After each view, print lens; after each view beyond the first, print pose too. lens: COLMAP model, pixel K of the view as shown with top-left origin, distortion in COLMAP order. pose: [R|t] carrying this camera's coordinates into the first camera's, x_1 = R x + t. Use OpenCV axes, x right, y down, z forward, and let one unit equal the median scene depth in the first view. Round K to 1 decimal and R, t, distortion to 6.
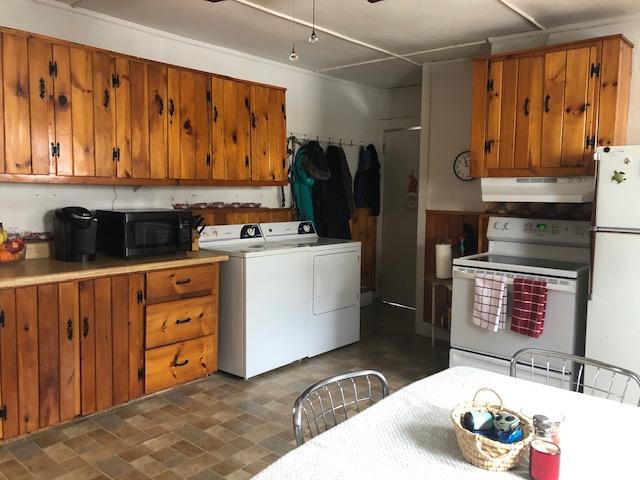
lens RADIAL K [[525.4, 0, 320.0], [0, 525.4, 240.0], [0, 0, 1]] dist [0.016704, 0.004282]
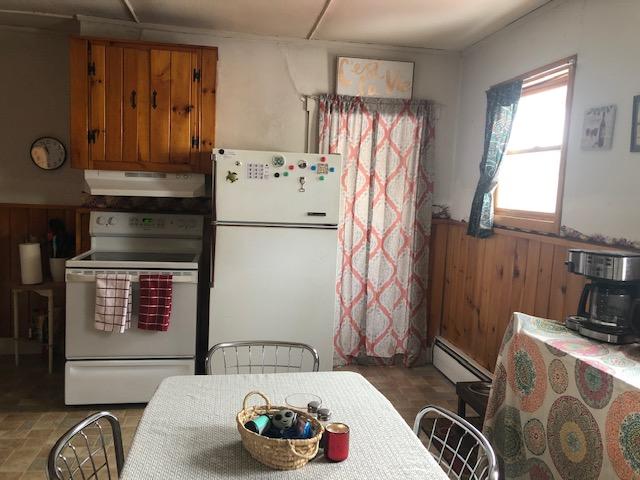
lens RADIAL K [[525.4, 0, 320.0], [0, 525.4, 240.0], [0, 0, 1]] dist [0.016704, 0.004282]
pose [[0.641428, -0.061456, 0.764717, -0.155827], [0.041601, 0.998106, 0.045319, -0.022447], [-0.766054, 0.002744, 0.642770, 0.109920]]
